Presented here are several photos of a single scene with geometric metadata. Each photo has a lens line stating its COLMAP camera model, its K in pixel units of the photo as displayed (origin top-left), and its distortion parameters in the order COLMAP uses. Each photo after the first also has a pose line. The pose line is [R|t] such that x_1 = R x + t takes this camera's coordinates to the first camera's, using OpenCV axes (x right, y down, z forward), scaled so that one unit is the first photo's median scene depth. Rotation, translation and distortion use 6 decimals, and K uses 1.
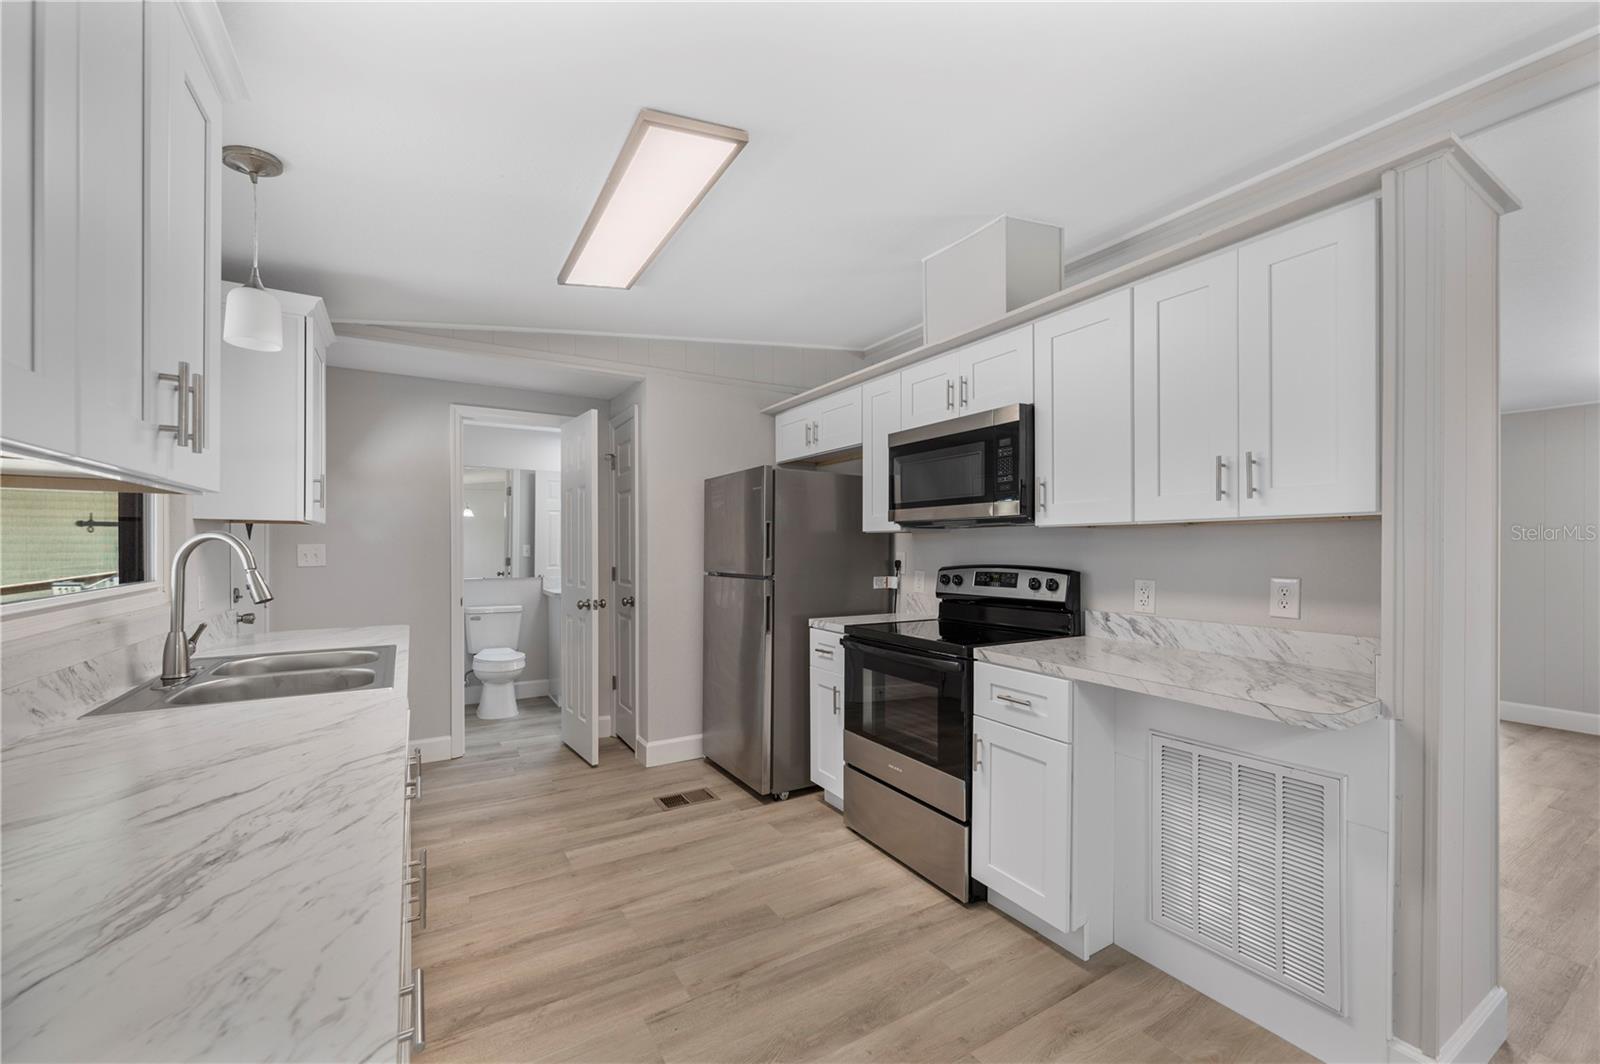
lens RADIAL K [[640.4, 0, 799.6], [0, 640.4, 547.0], [0, 0, 1]] dist [0.000510, 0.000228]
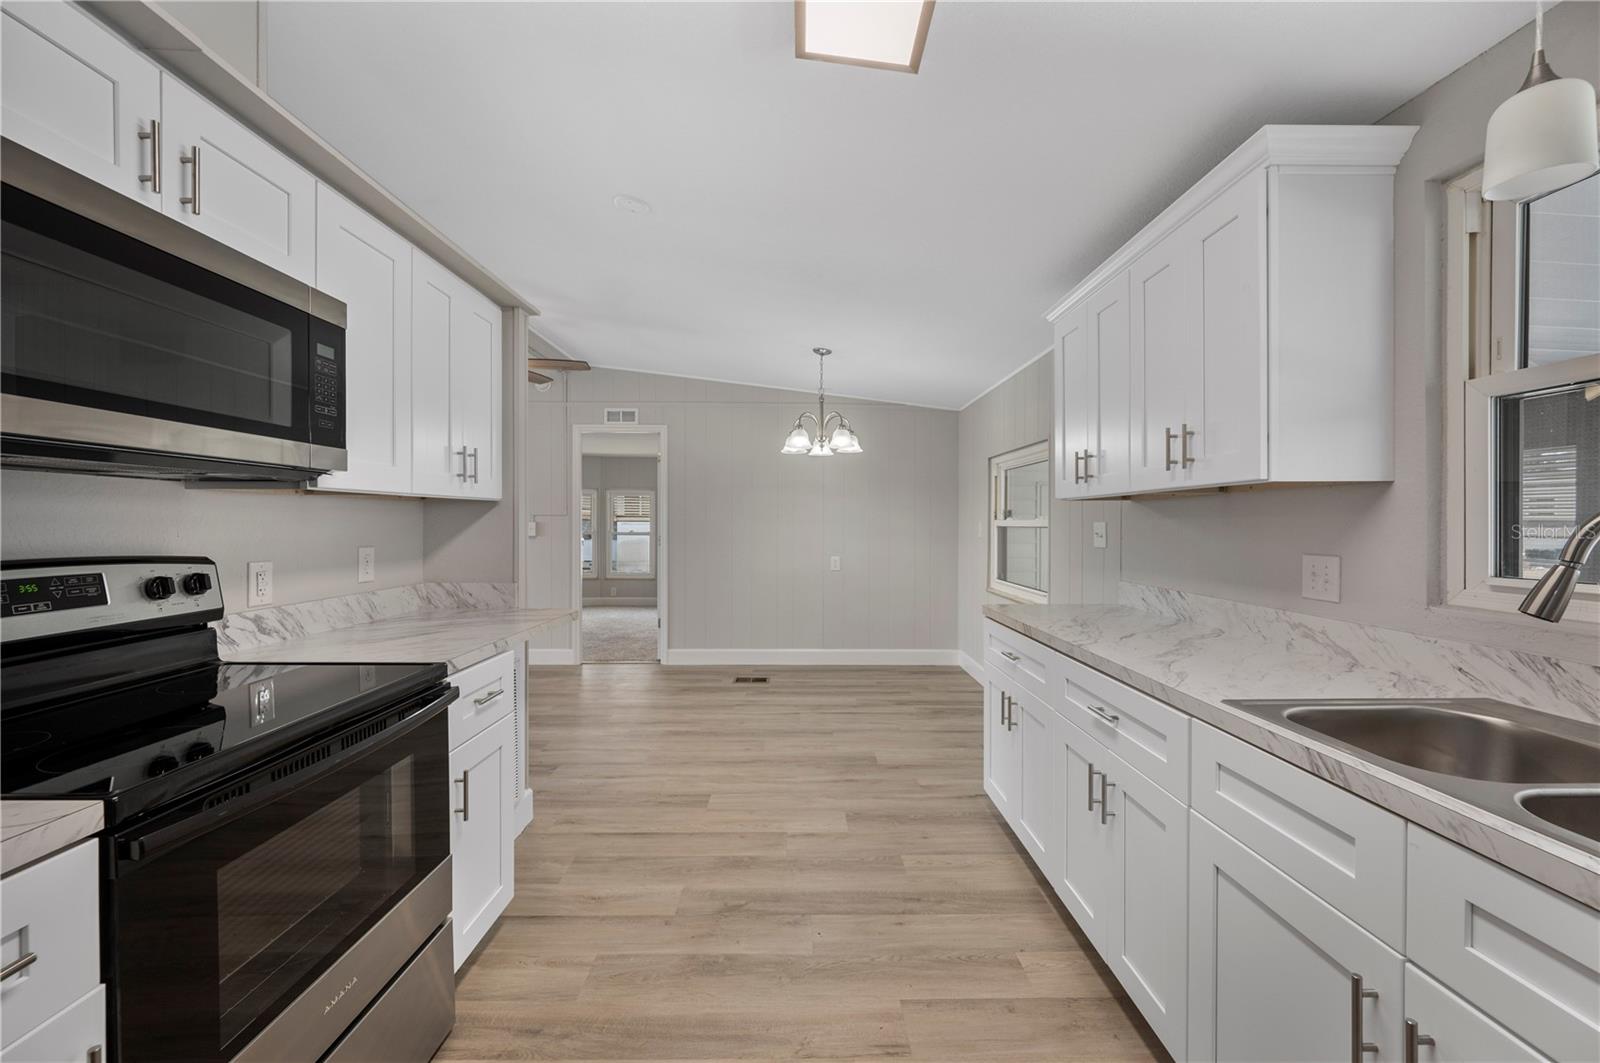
lens RADIAL K [[633.1, 0, 802.9], [0, 633.1, 524.1], [0, 0, 1]] dist [-0.001281, 0.000005]
pose [[-0.863345, -0.004454, 0.504595, -0.370357], [-0.003058, 0.999989, 0.003594, 0.001090], [-0.504606, 0.001560, -0.863349, 1.229350]]
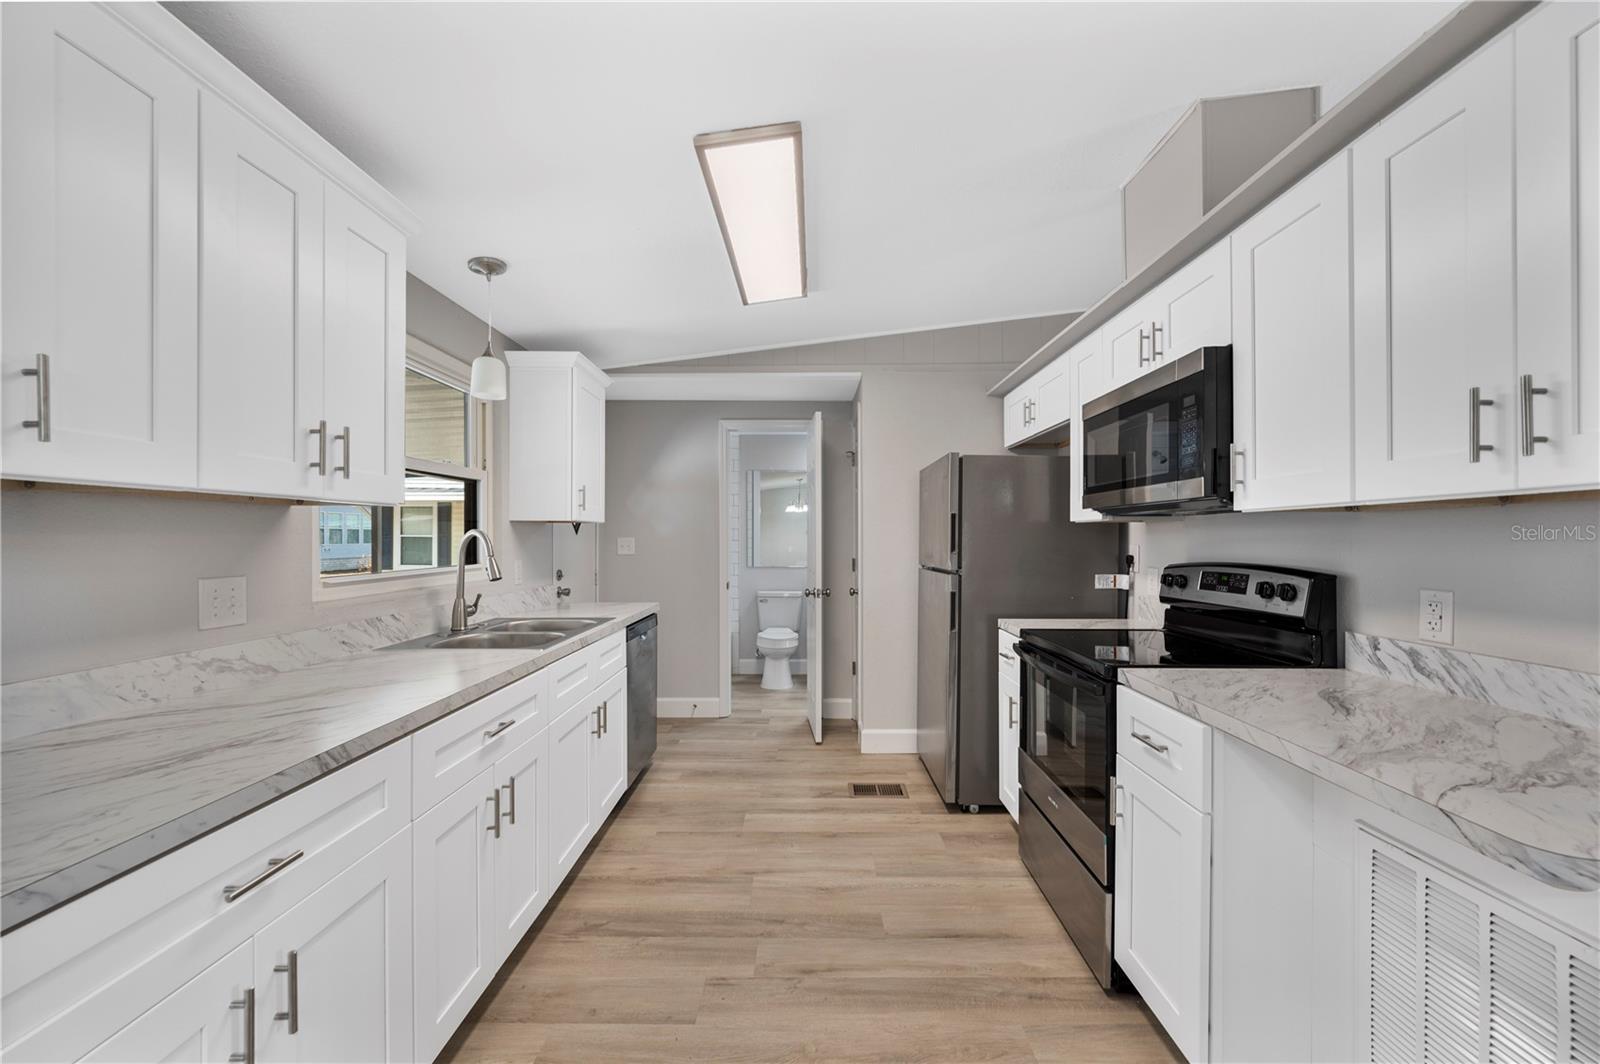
lens RADIAL K [[631.4, 0, 804.5], [0, 631.4, 537.0], [0, 0, 1]] dist [0.001972, 0.000134]
pose [[0.852915, -0.003384, -0.522038, 0.306685], [0.002158, 0.999993, -0.002958, -0.001611], [0.522045, 0.001396, 0.852917, 0.120175]]
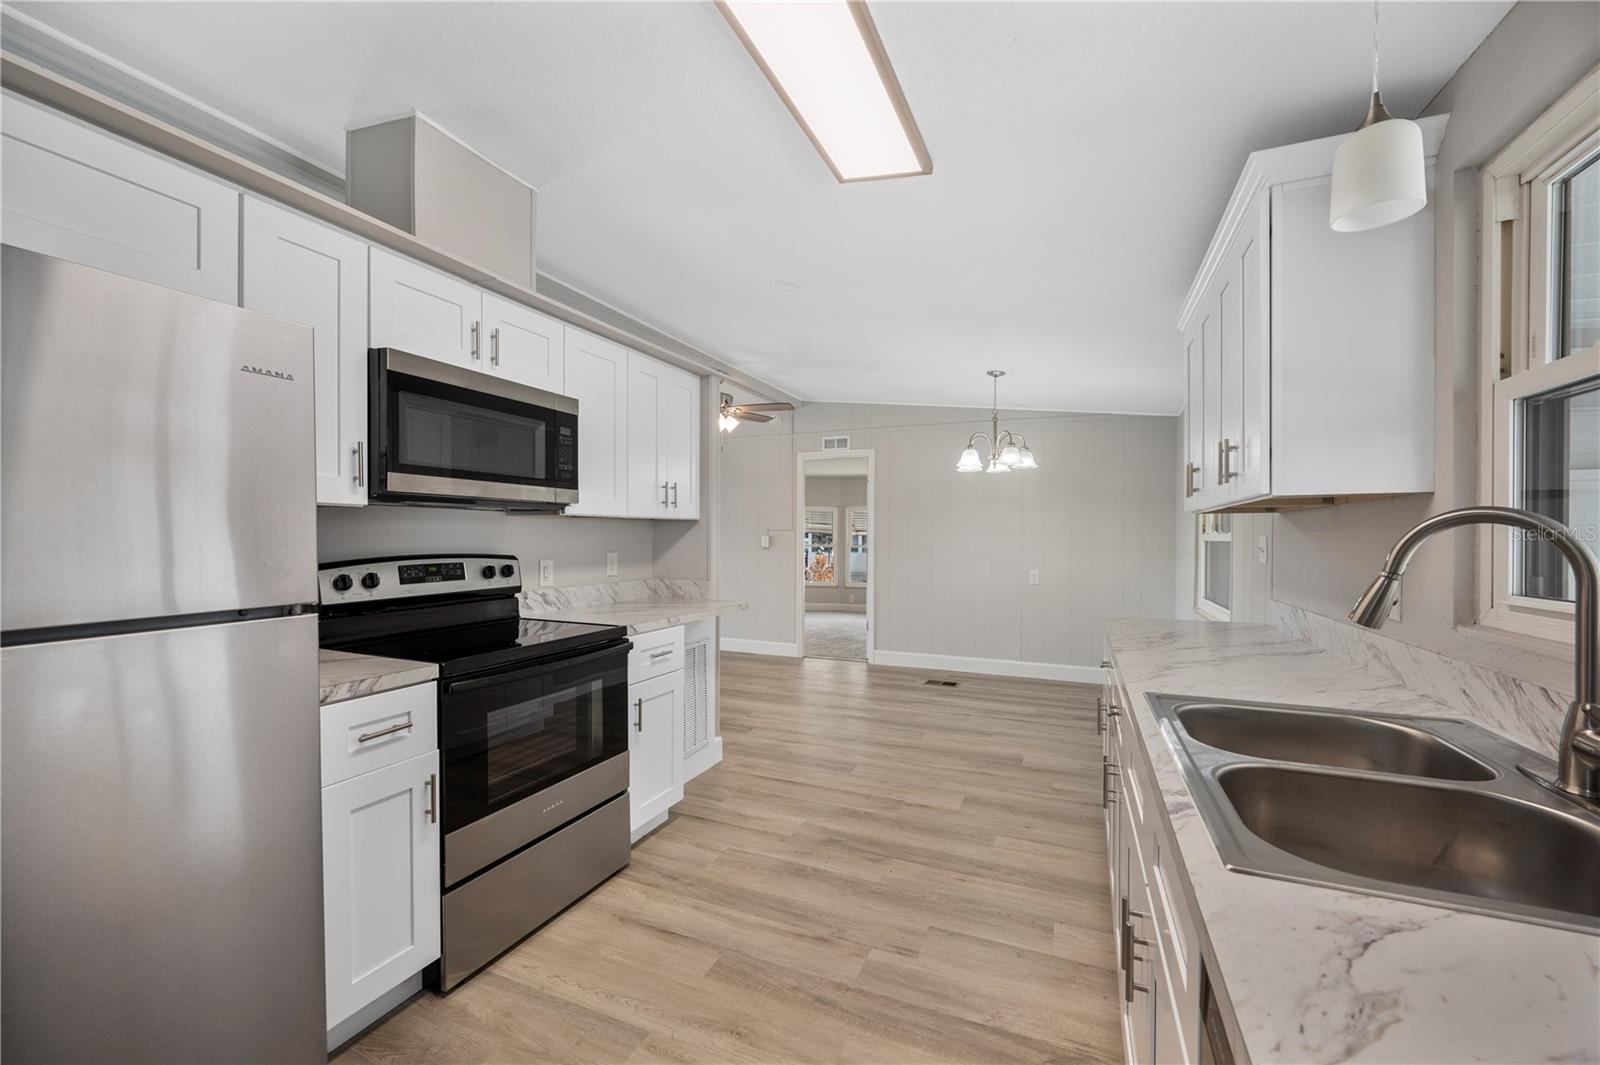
lens RADIAL K [[631.4, 0, 804.5], [0, 631.4, 537.5], [0, 0, 1]] dist [0.001972, 0.000134]
pose [[-0.581882, -0.005302, 0.813256, -0.685264], [-0.003793, 0.999986, 0.003806, 0.001220], [-0.813264, -0.000870, -0.581894, 1.209657]]
